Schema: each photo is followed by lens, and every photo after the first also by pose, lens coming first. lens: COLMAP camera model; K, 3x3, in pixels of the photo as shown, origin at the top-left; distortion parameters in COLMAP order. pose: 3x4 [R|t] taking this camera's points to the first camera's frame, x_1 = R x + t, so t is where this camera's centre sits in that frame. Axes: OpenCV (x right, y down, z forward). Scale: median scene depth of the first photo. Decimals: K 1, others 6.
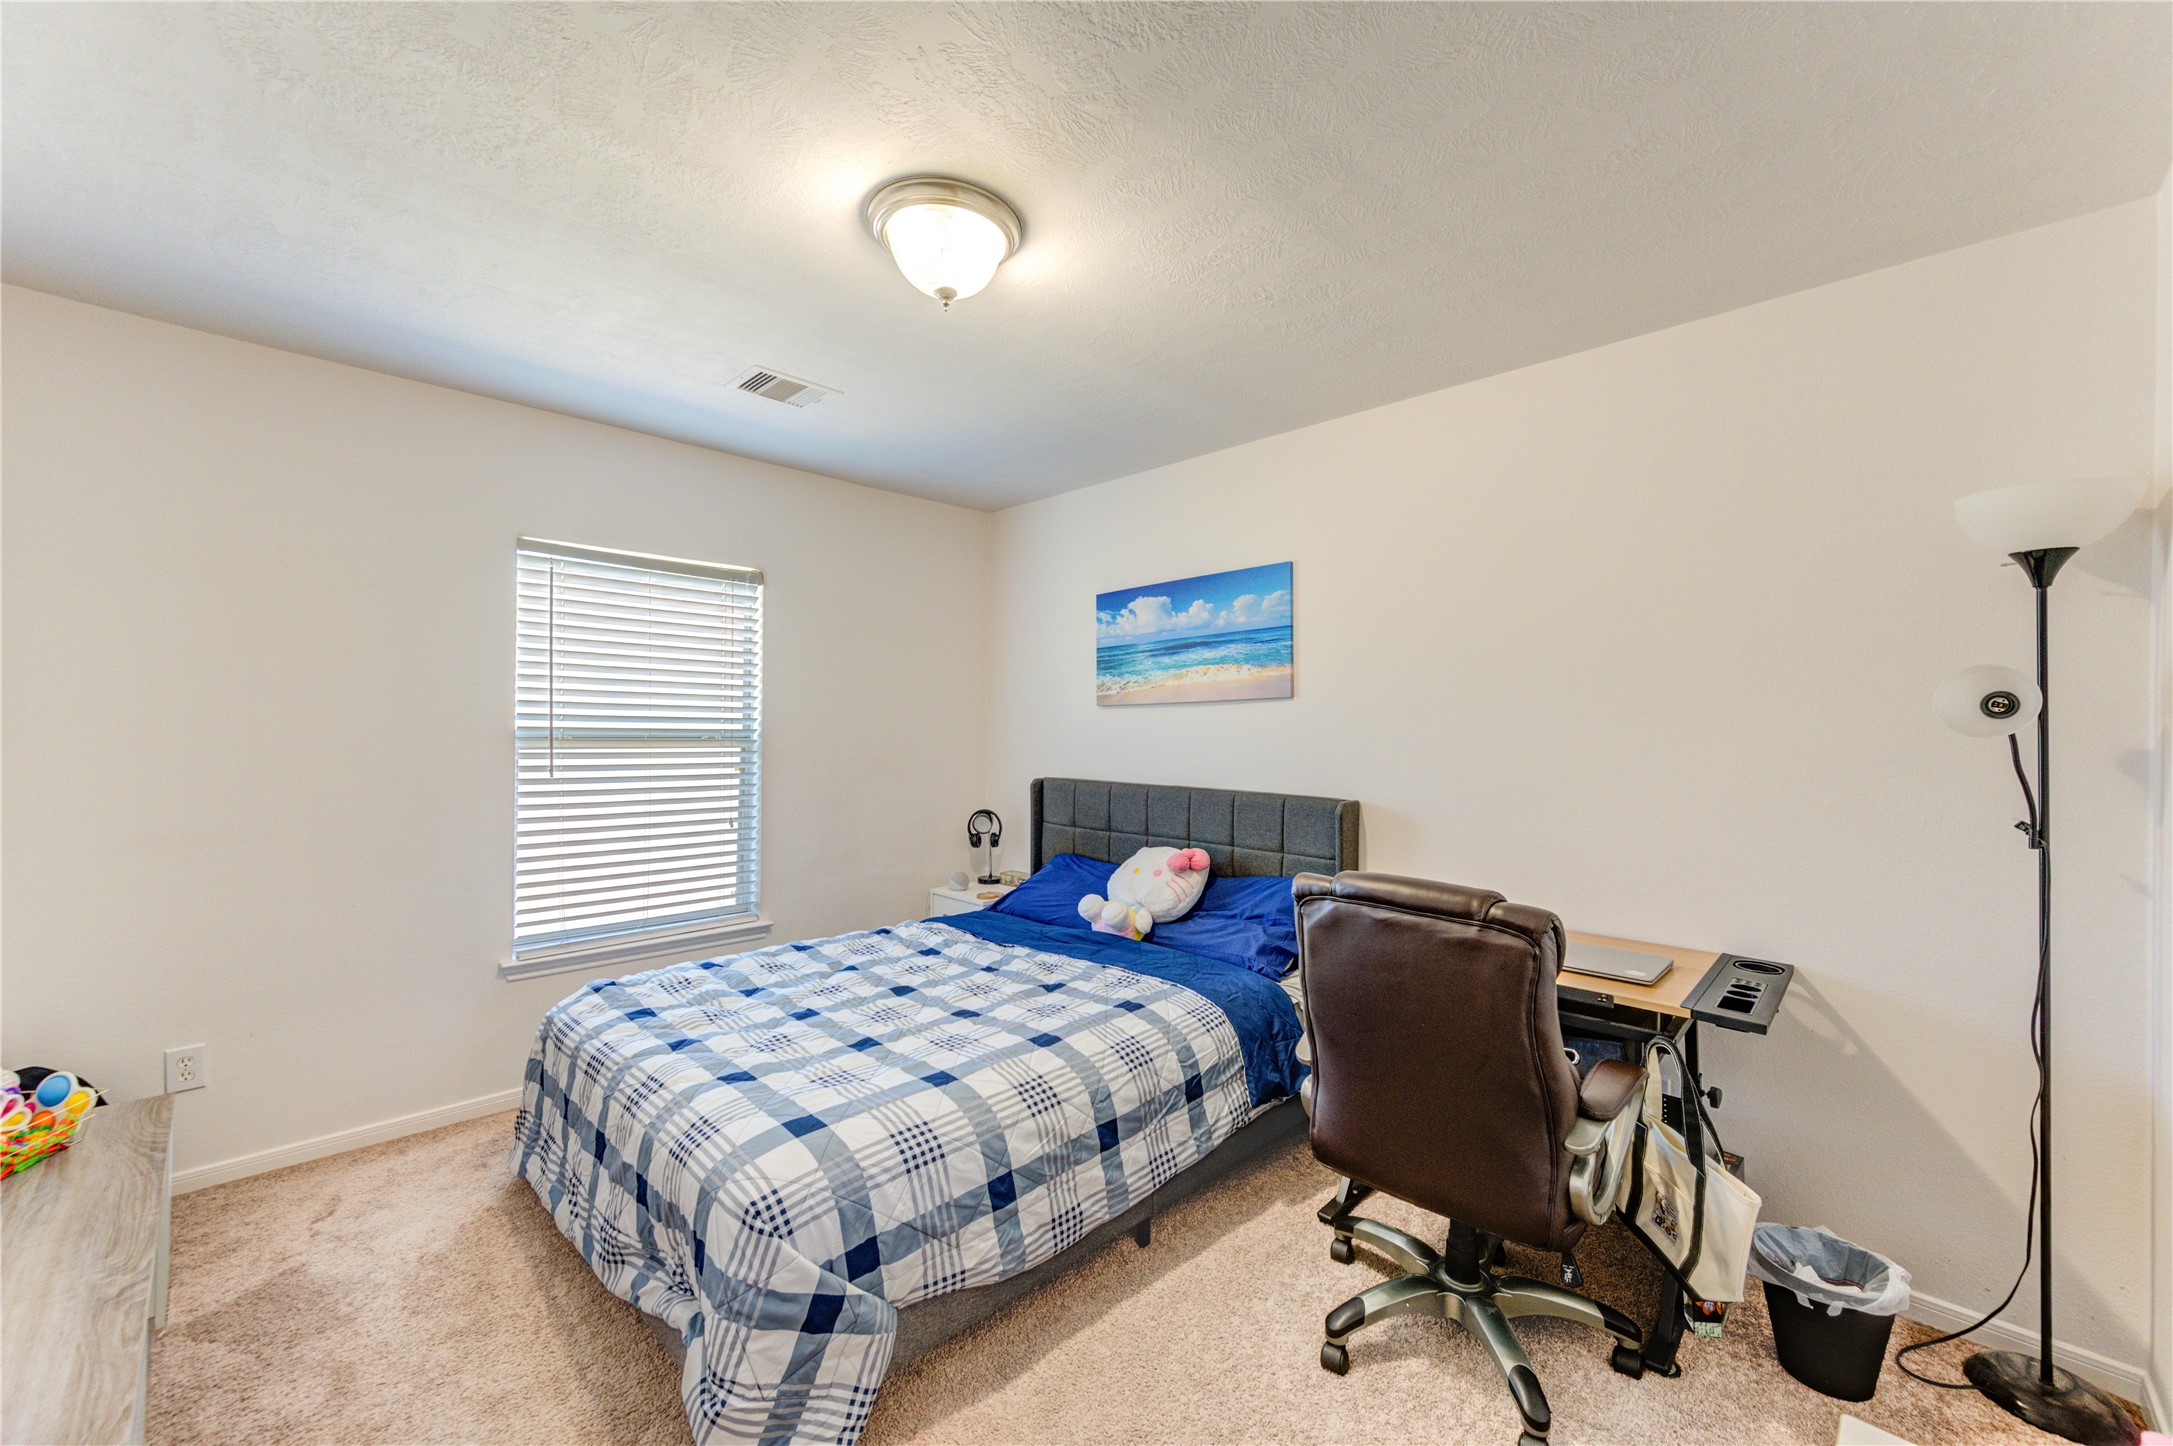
lens RADIAL K [[852.5, 0, 1093.8], [0, 852.5, 732.3], [0, 0, 1]] dist [0.000865, -0.000433]
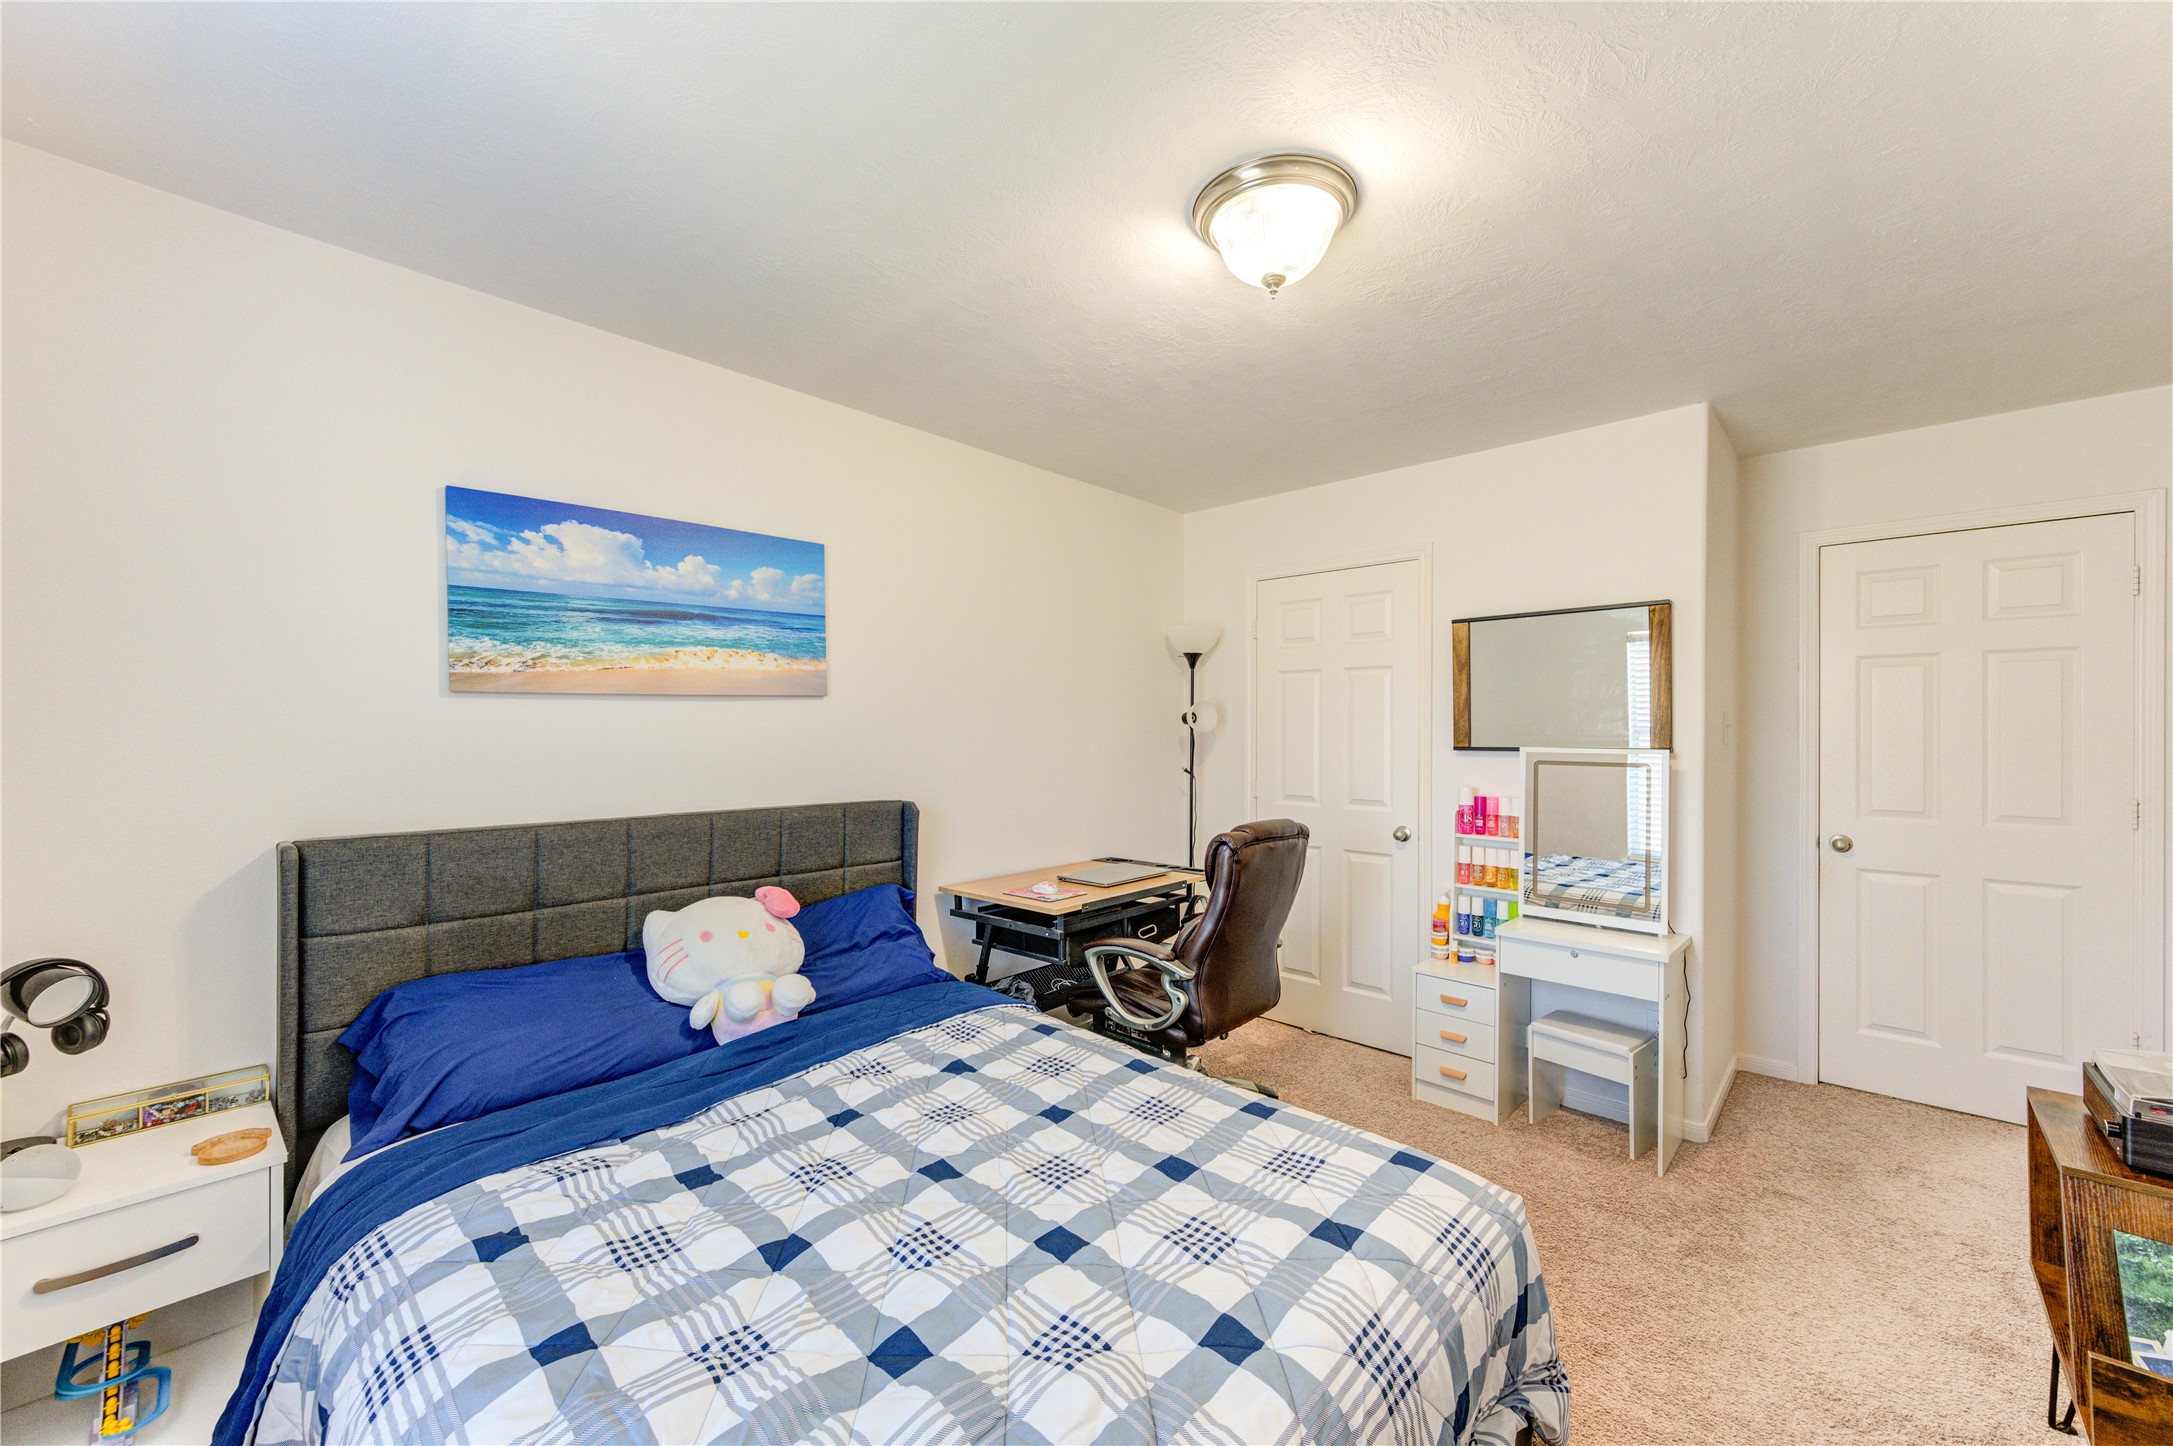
lens RADIAL K [[852.5, 0, 1093.8], [0, 852.5, 732.3], [0, 0, 1]] dist [0.000865, -0.000433]
pose [[-0.031825, -0.013857, 0.999397, -0.630554], [-0.000562, 0.999904, 0.013846, -0.014478], [-0.999493, -0.000121, -0.031829, 0.693756]]
